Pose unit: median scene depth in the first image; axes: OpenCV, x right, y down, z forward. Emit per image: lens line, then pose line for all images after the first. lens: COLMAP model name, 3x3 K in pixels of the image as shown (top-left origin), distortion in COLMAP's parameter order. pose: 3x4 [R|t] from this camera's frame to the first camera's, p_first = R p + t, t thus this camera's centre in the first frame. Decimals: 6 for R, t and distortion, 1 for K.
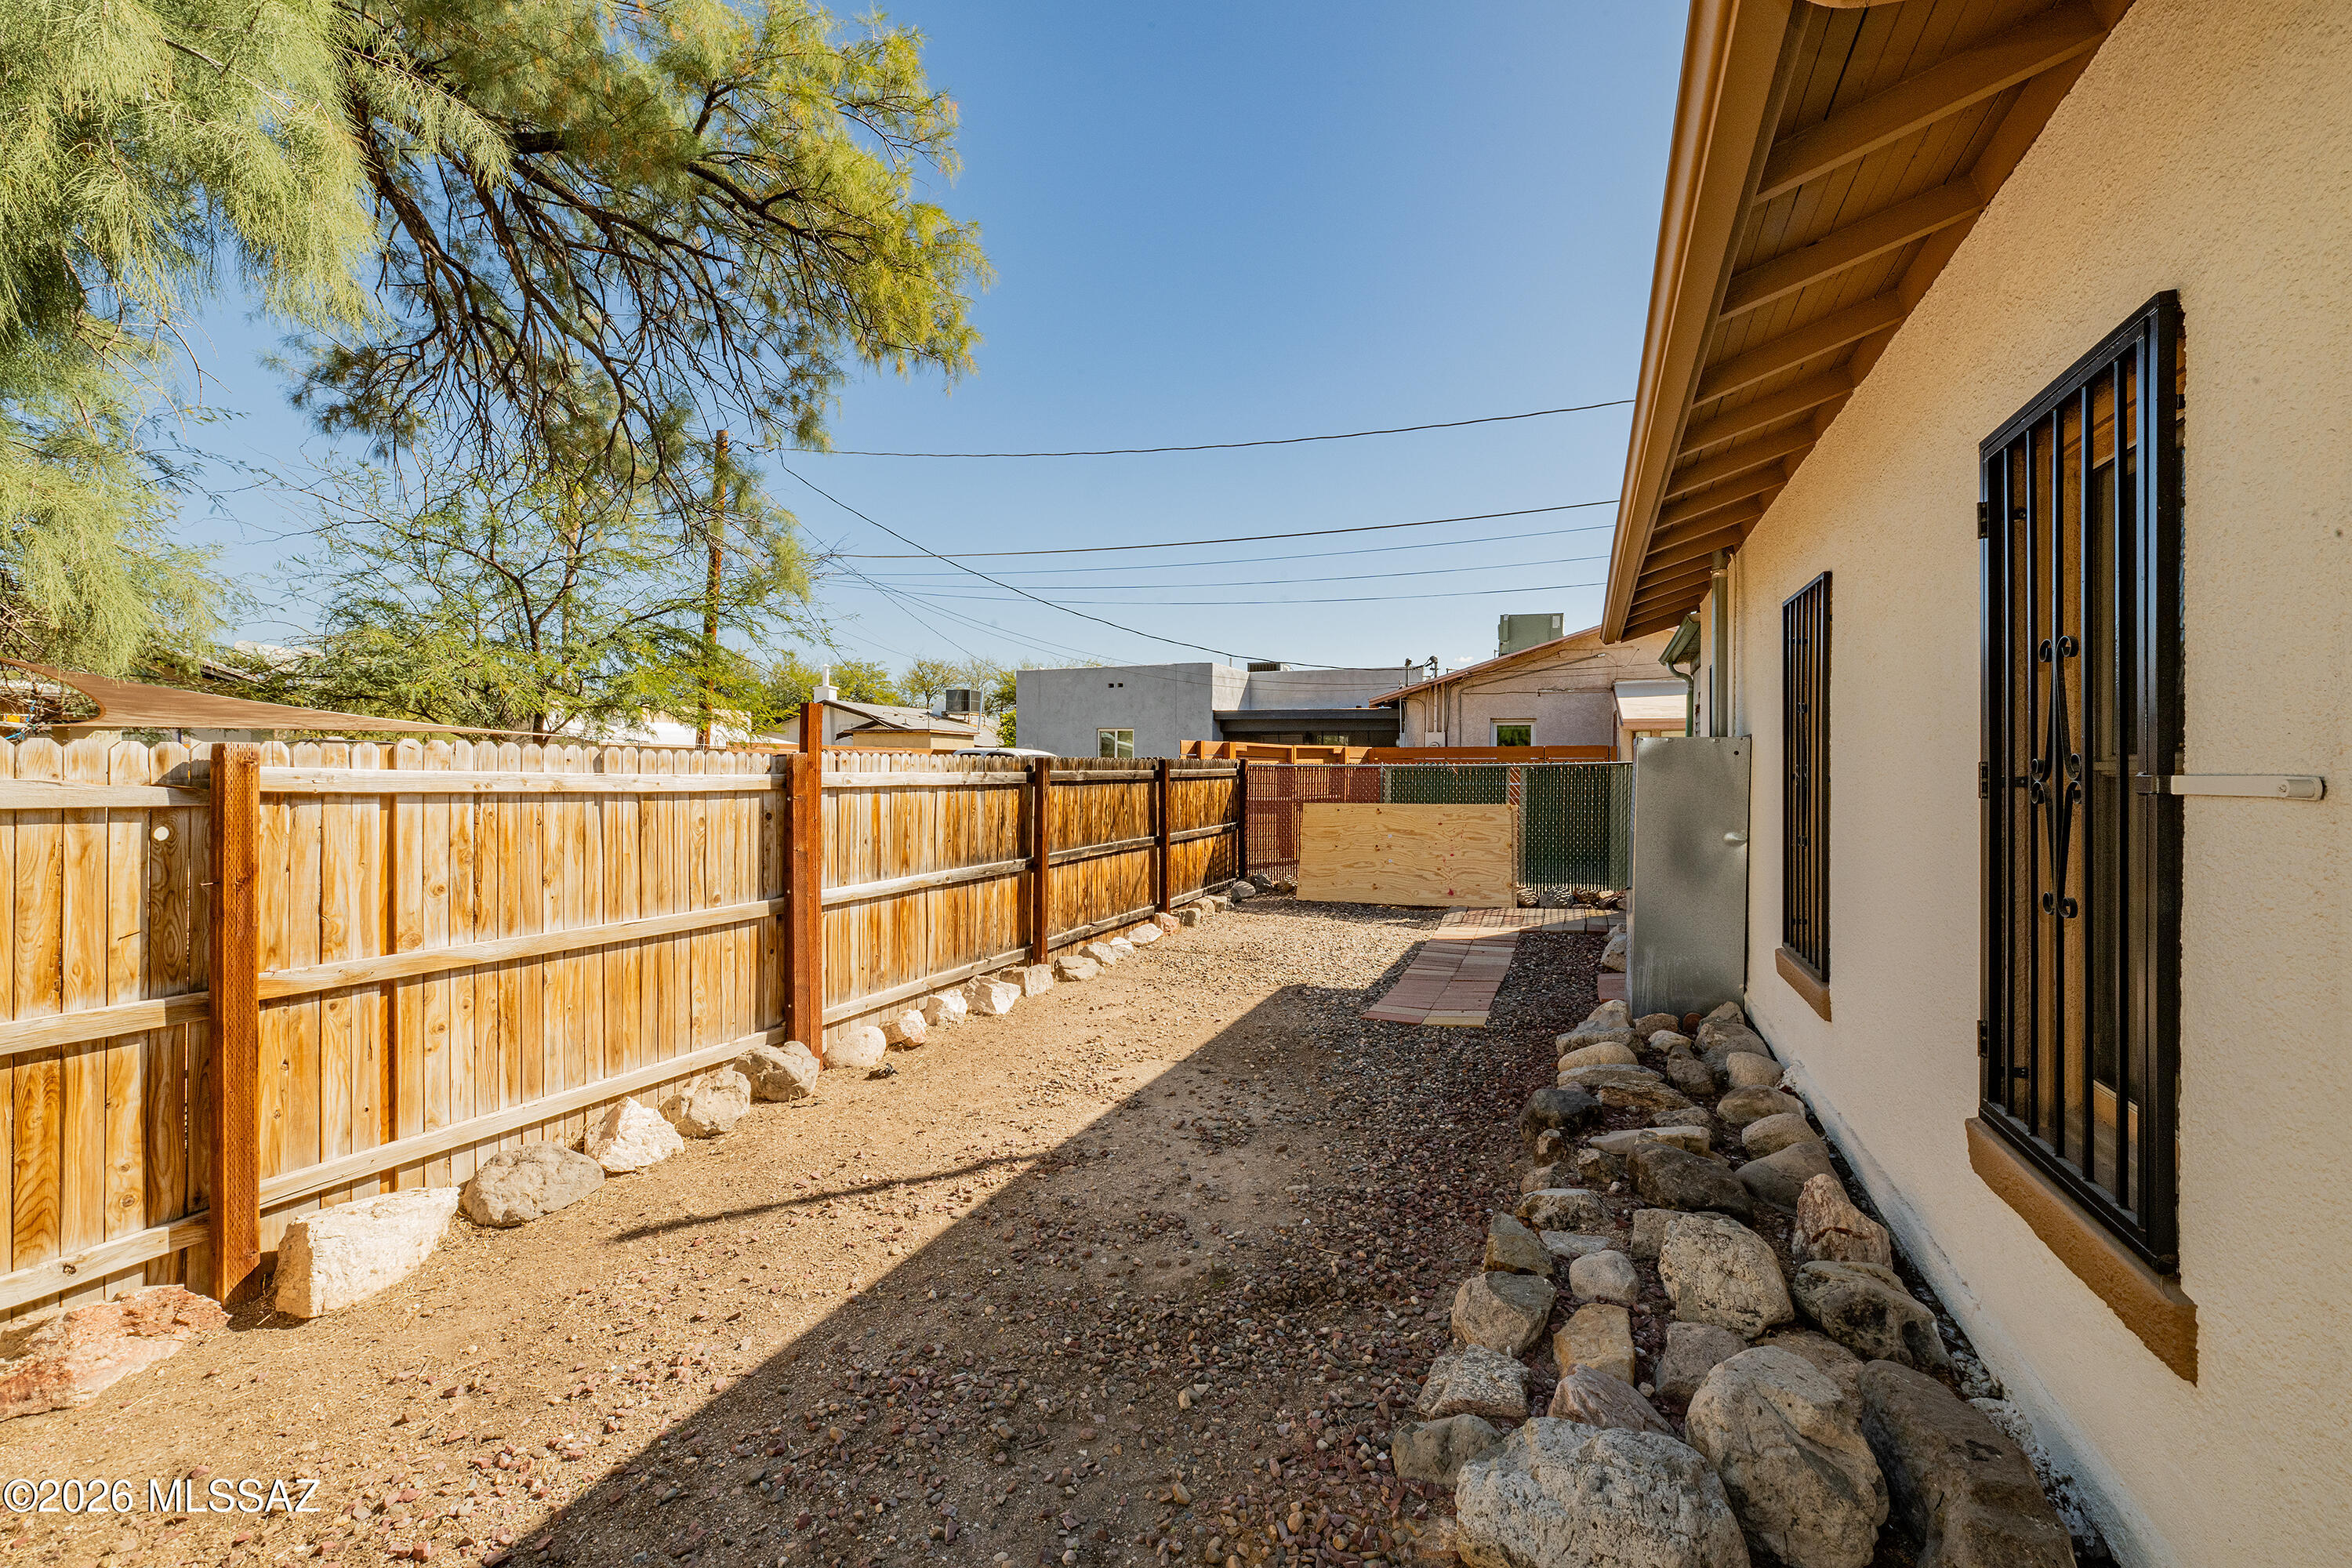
lens RADIAL K [[941.3, 0, 1176.0], [0, 941.3, 784.0], [0, 0, 1]] dist [-0.000718, 0.000179]
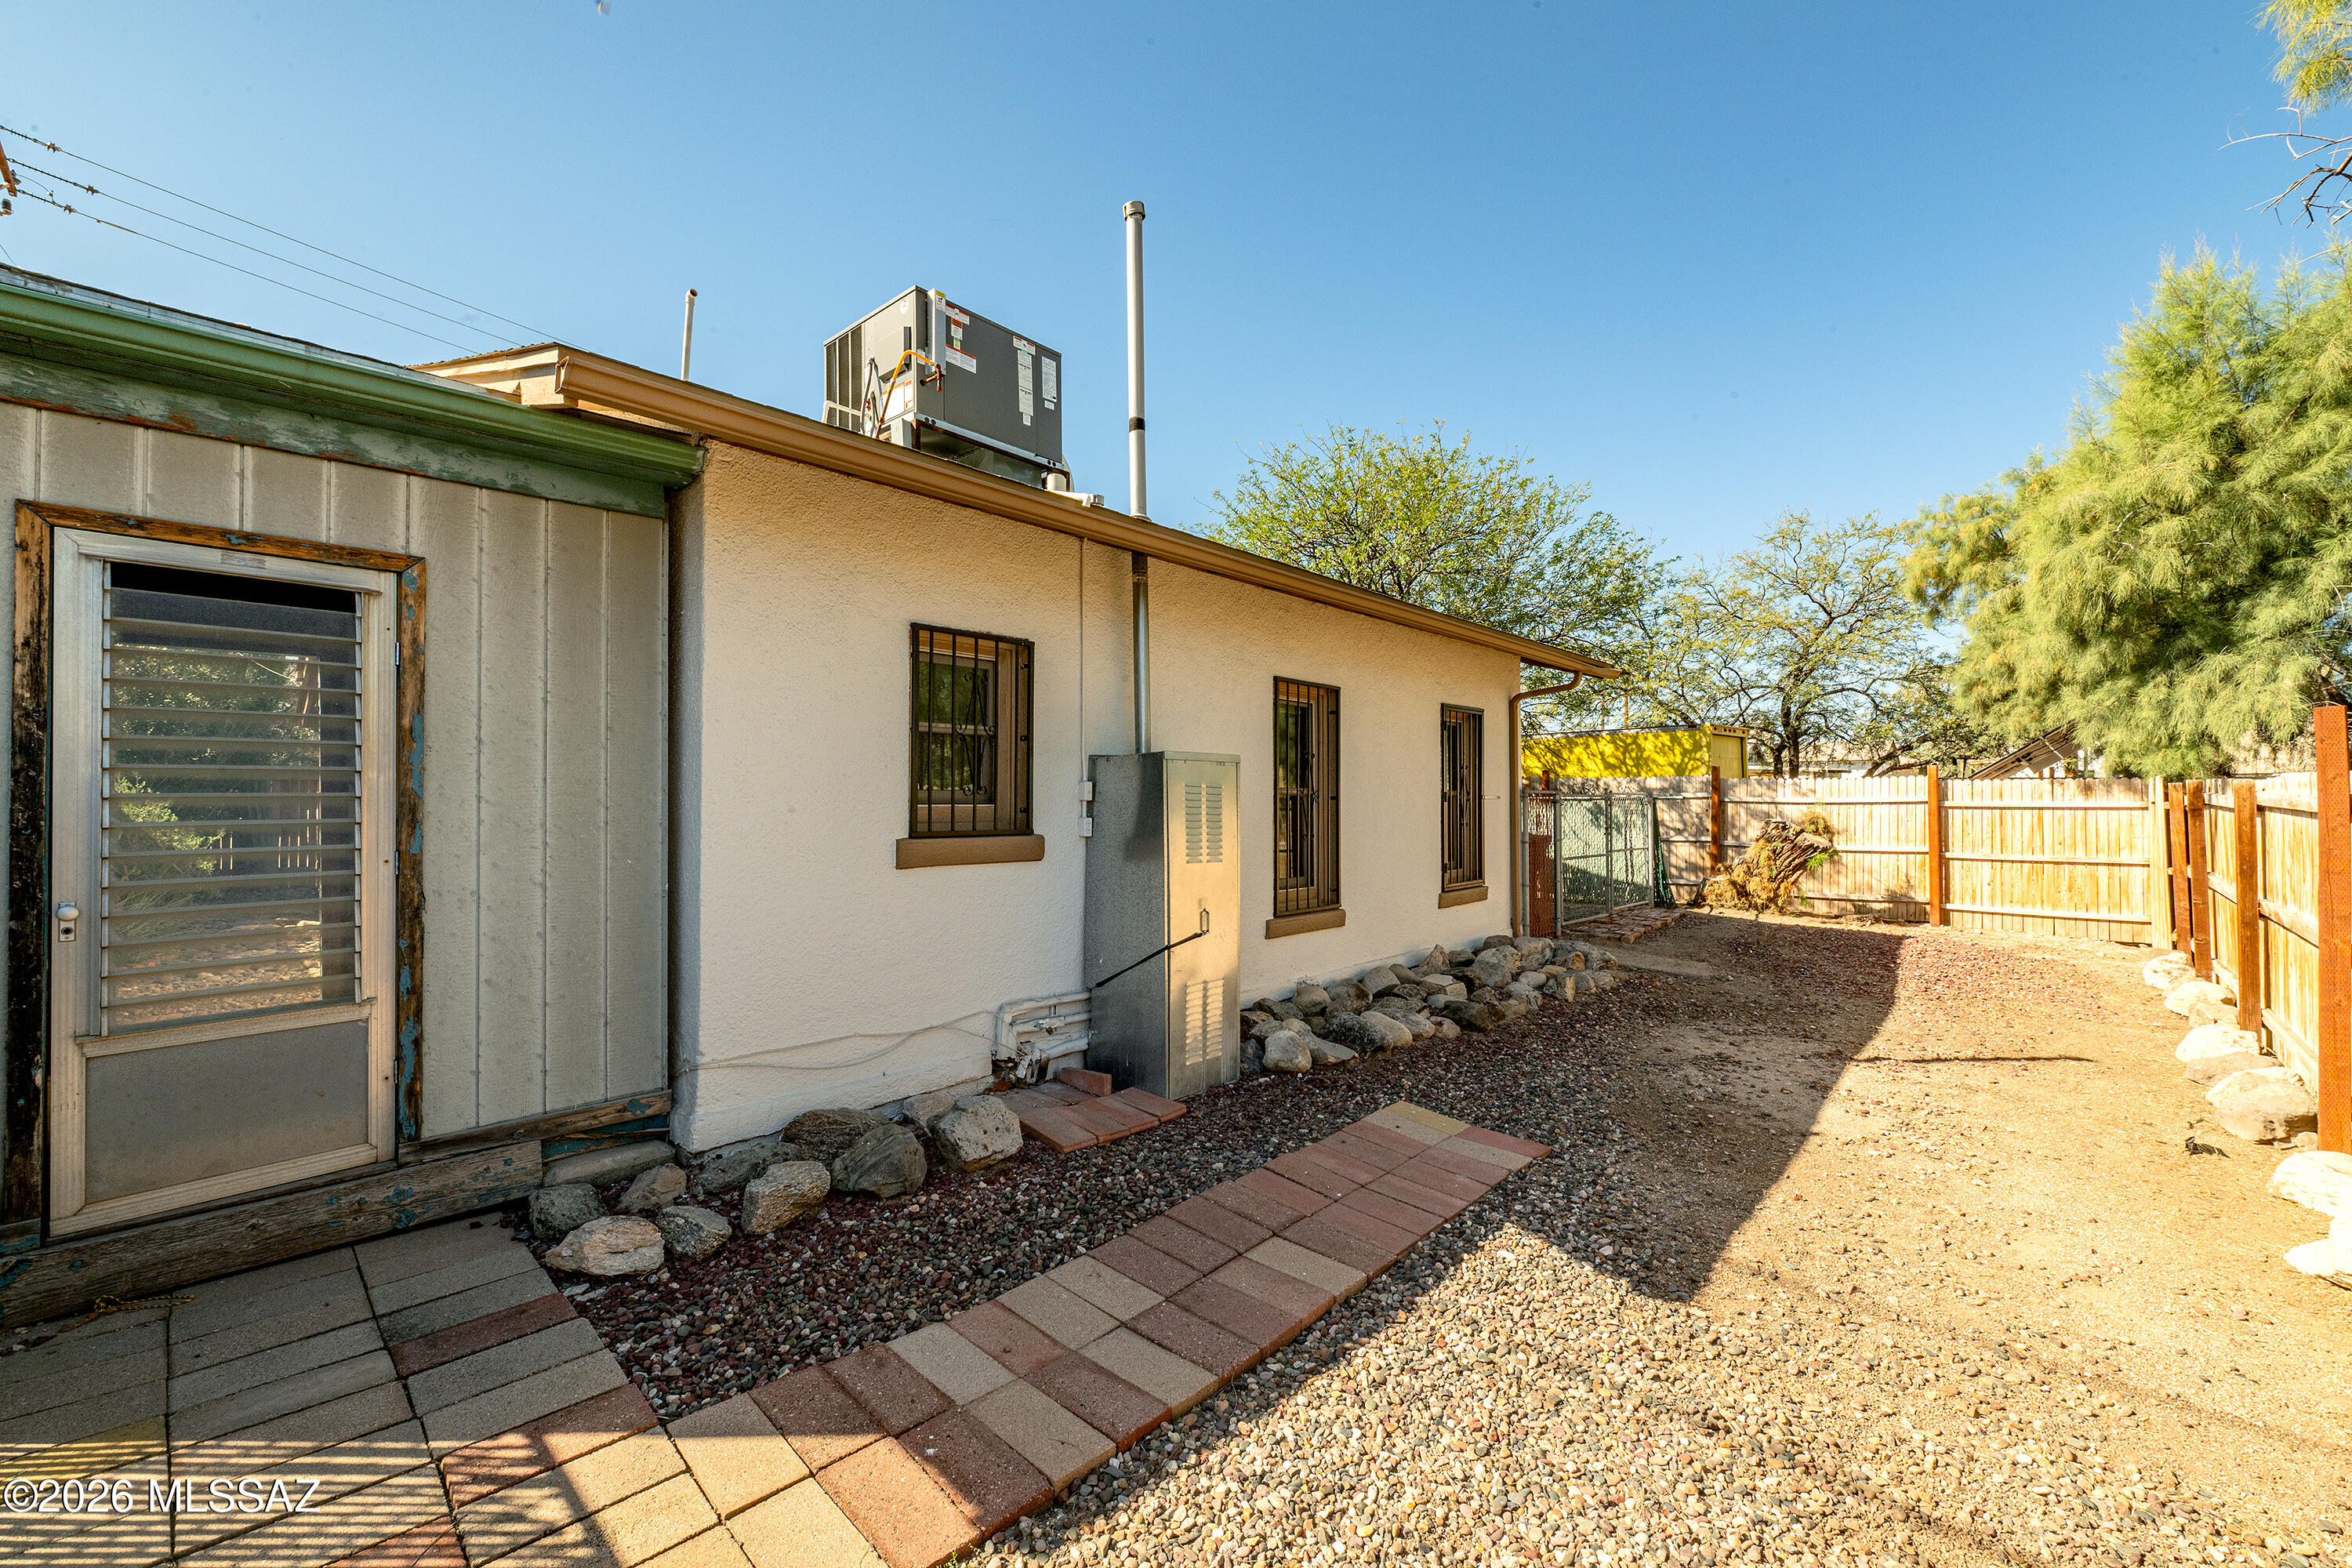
lens RADIAL K [[941.3, 0, 1176.0], [0, 941.3, 784.0], [0, 0, 1]] dist [-0.000718, 0.000179]
pose [[-0.941318, 0.002474, 0.337512, 0.275725], [0.005163, 0.999962, 0.007070, -0.033071], [-0.337482, 0.008398, -0.941295, 2.146050]]
